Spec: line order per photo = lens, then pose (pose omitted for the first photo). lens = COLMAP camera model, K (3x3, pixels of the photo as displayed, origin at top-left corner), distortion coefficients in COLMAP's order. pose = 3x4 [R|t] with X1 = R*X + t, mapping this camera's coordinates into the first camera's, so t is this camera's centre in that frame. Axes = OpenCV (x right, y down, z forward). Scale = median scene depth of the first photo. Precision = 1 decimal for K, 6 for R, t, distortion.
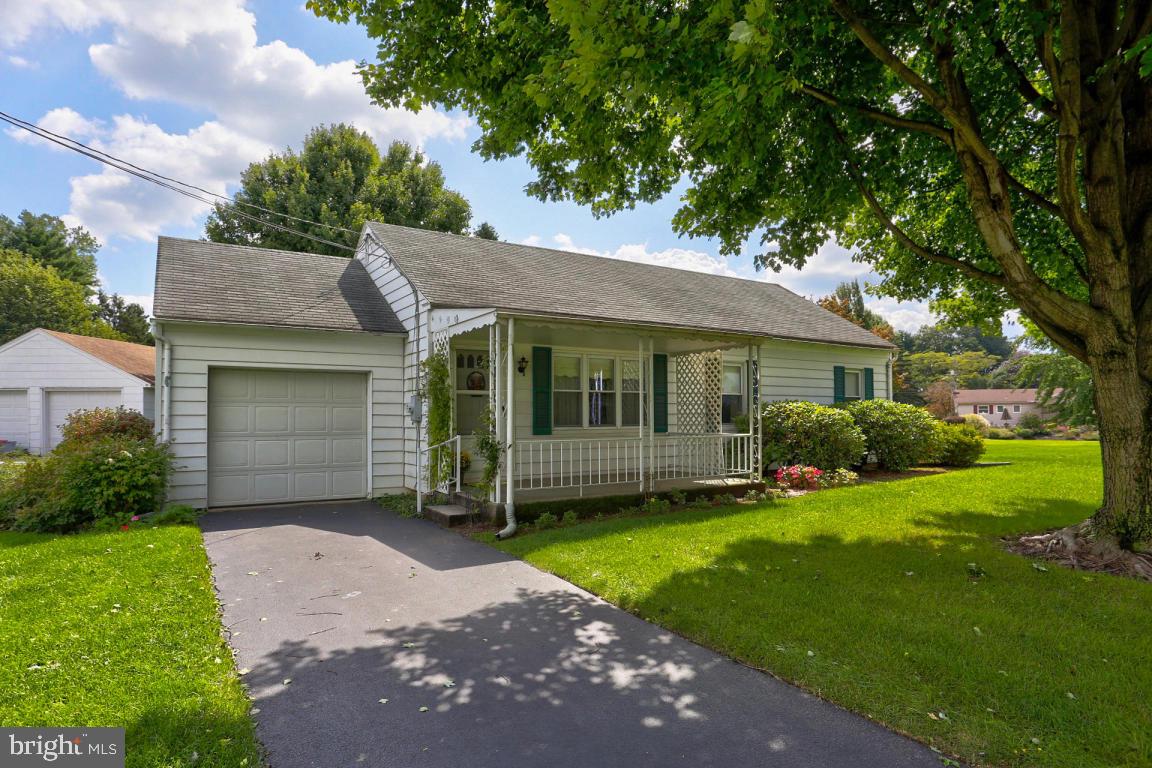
lens RADIAL K [[659.2, 0, 571.8], [0, 659.2, 386.8], [0, 0, 1]] dist [-0.030751, 0.002905]
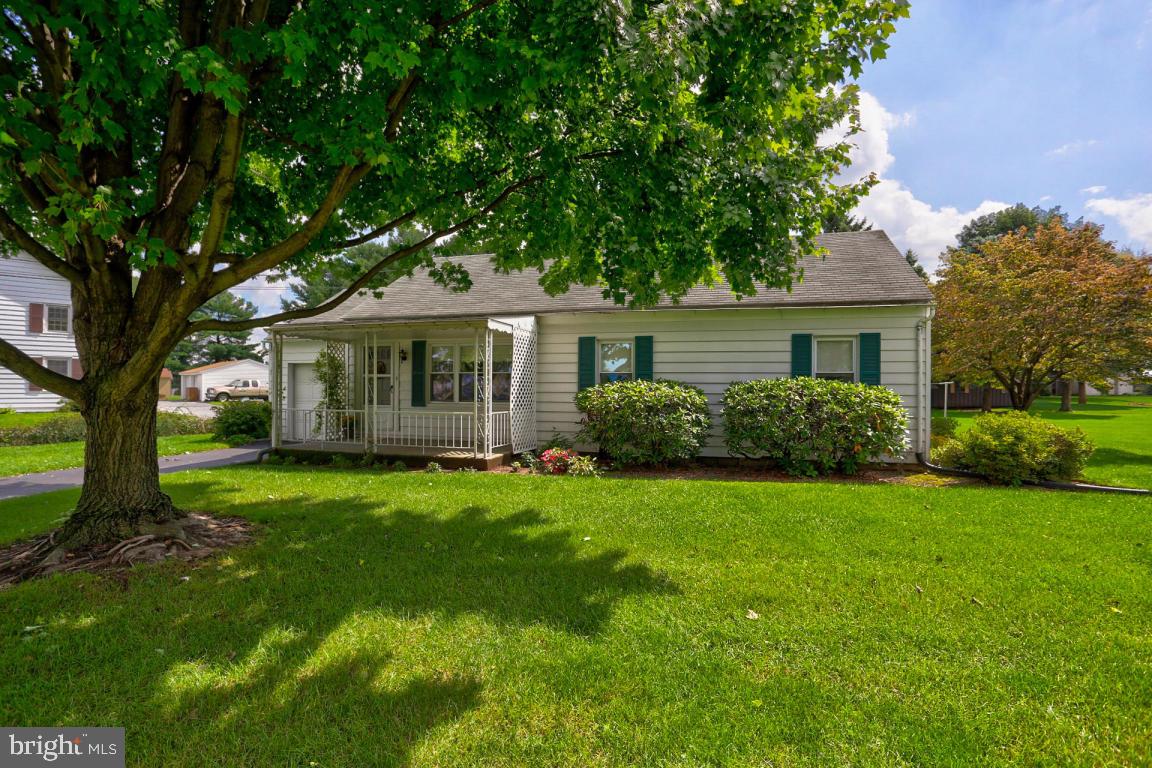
lens RADIAL K [[566.2, 0, 586.3], [0, 566.2, 387.7], [0, 0, 1]] dist [-0.058485, 0.018847]
pose [[0.661793, 0.004317, -0.749674, 1.077370], [0.023267, 0.999383, 0.026295, 0.013125], [0.749326, -0.034844, 0.661284, 0.525935]]
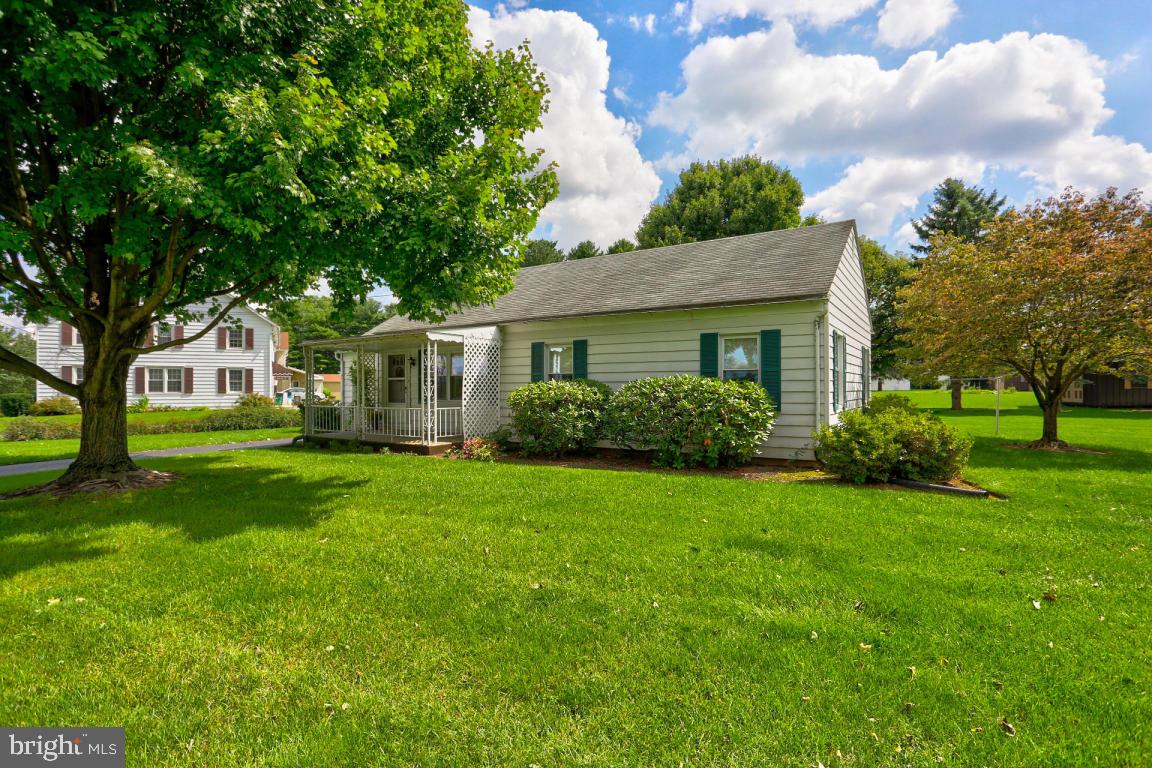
lens RADIAL K [[566.2, 0, 586.3], [0, 566.2, 387.7], [0, 0, 1]] dist [-0.058485, 0.018847]
pose [[0.419690, -0.001125, -0.907667, 1.429286], [0.039538, 0.999073, 0.017044, 0.026357], [0.906806, -0.043040, 0.419345, 0.820162]]
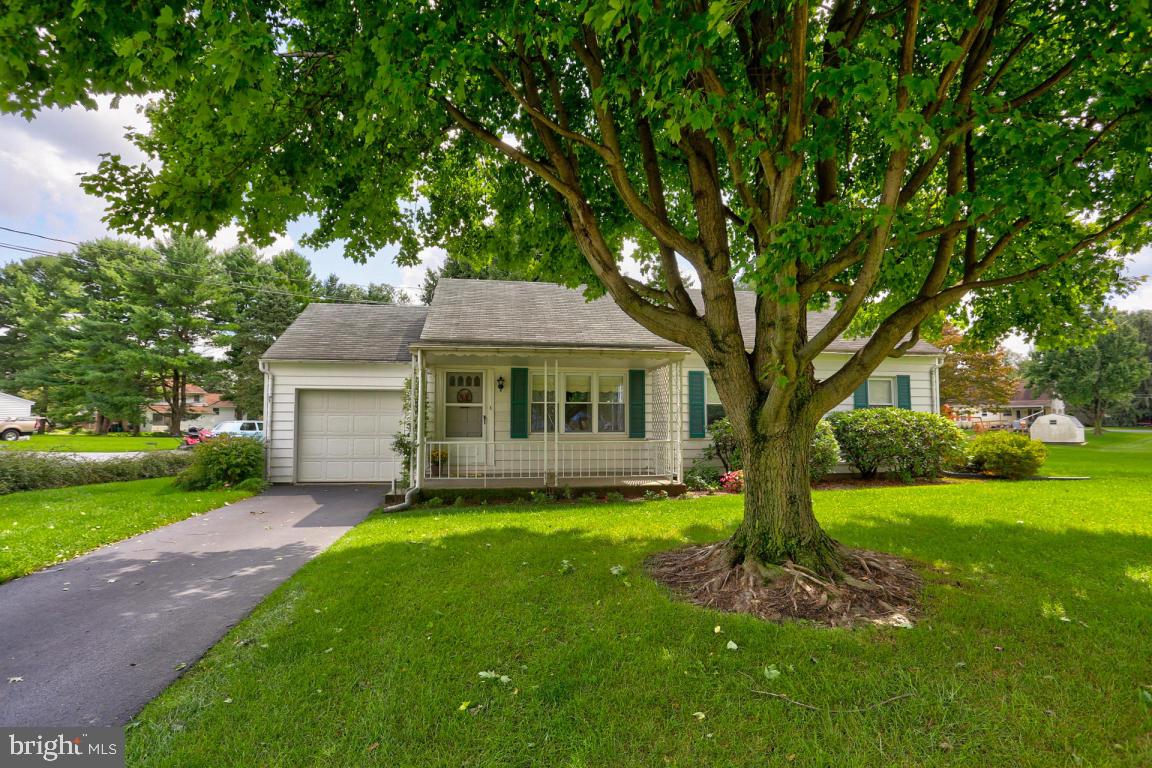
lens RADIAL K [[566.2, 0, 586.3], [0, 566.2, 387.7], [0, 0, 1]] dist [-0.058485, 0.018847]
pose [[0.919372, -0.020117, -0.392874, 0.519523], [0.013548, 0.999718, -0.019488, -0.000102], [0.393156, 0.012594, 0.919386, 0.062637]]
